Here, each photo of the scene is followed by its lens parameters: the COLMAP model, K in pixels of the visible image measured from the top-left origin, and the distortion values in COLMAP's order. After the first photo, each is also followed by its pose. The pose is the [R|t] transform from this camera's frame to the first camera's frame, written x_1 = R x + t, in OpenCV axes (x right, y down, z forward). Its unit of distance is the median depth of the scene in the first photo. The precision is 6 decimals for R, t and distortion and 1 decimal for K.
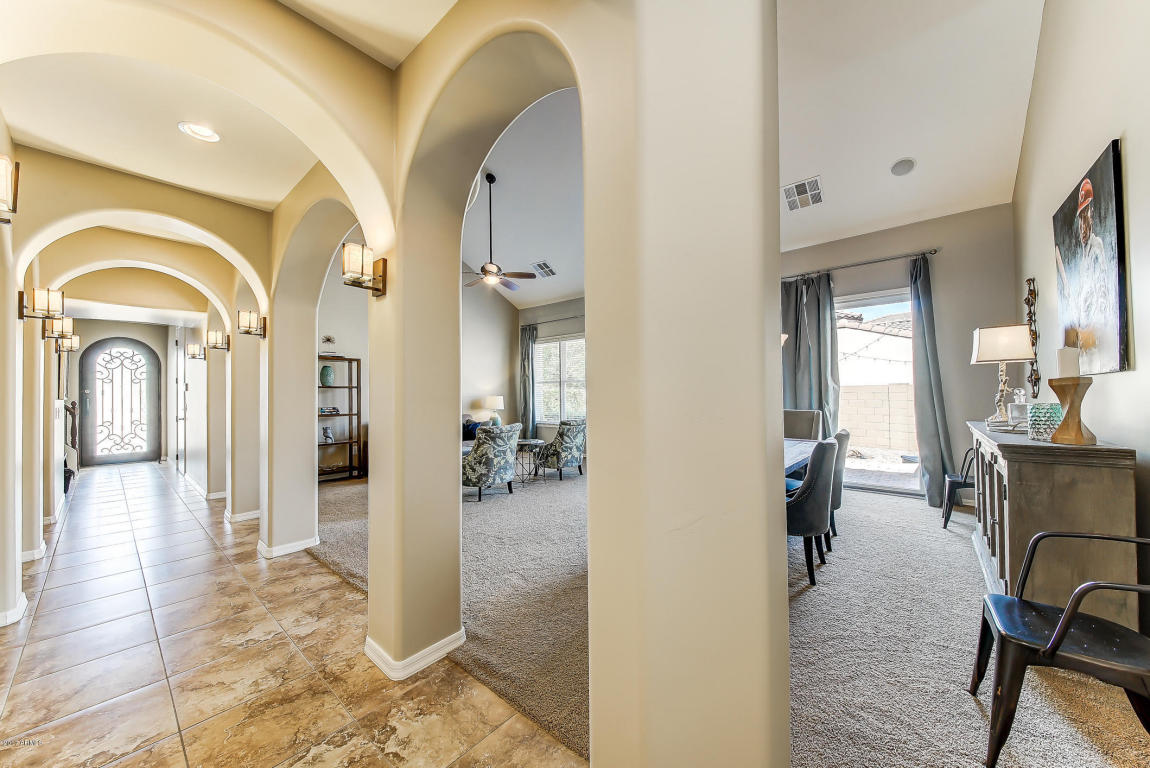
lens RADIAL K [[406.6, 0, 571.3], [0, 406.6, 388.3], [0, 0, 1]] dist [0.000353, -0.000107]
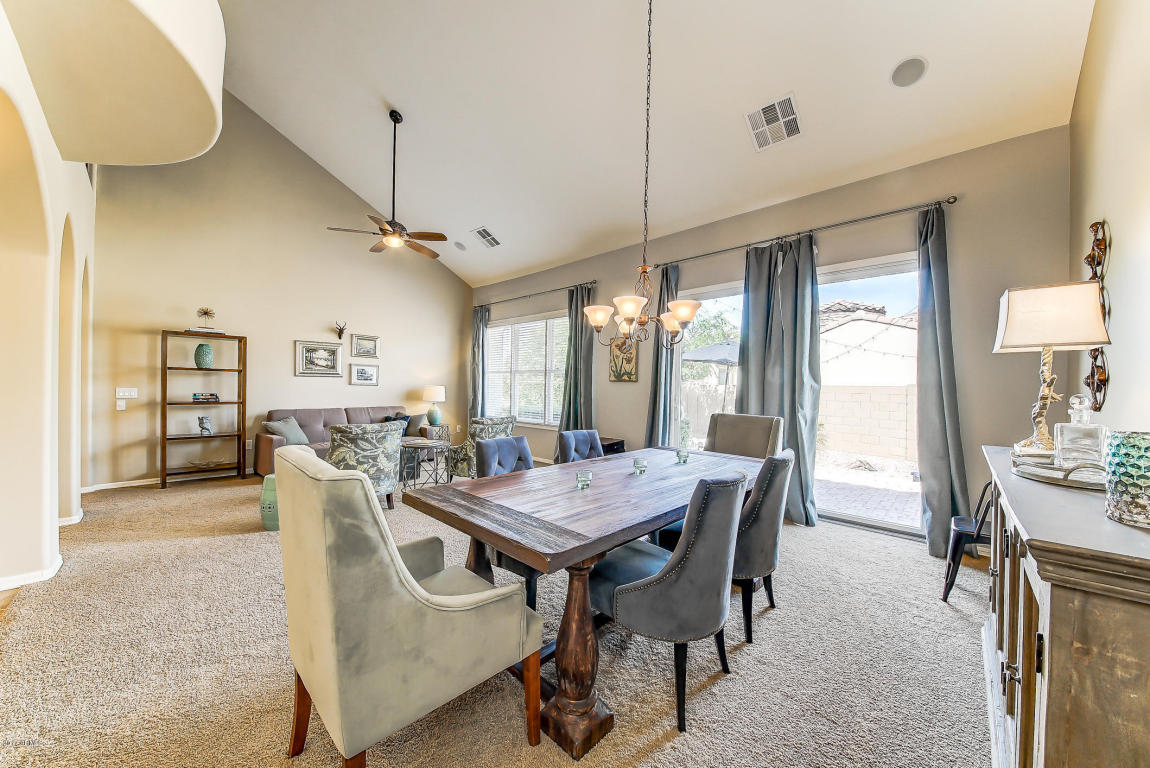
lens RADIAL K [[406.7, 0, 576.3], [0, 406.7, 388.7], [0, 0, 1]] dist [-0.004170, -0.000295]
pose [[0.998739, 0.027711, -0.041853, 0.258211], [-0.026934, 0.999456, 0.019018, -0.000377], [0.042357, -0.017867, 0.998943, 0.245442]]
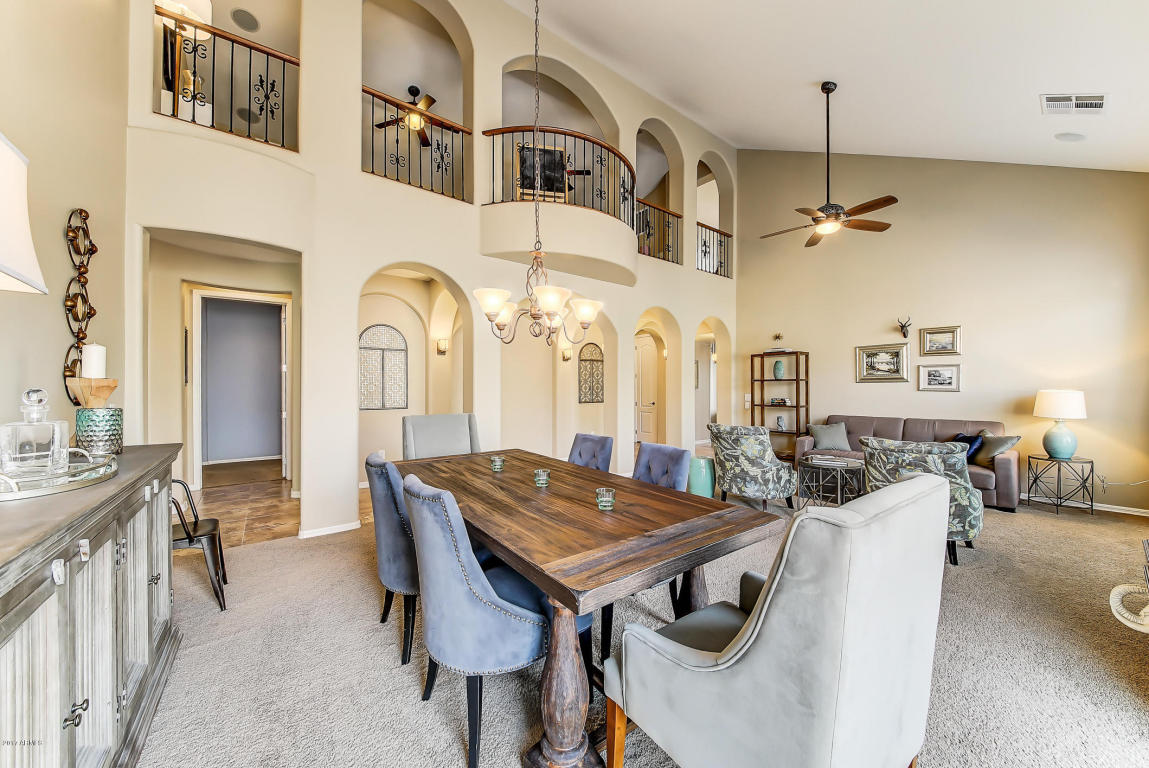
lens RADIAL K [[406.2, 0, 570.8], [0, 406.2, 388.3], [0, 0, 1]] dist [0.000353, -0.000107]
pose [[-0.210538, 0.010657, -0.977528, 0.742018], [0.014524, 0.999864, 0.007773, 0.002698], [0.977478, -0.012561, -0.210664, 0.866392]]
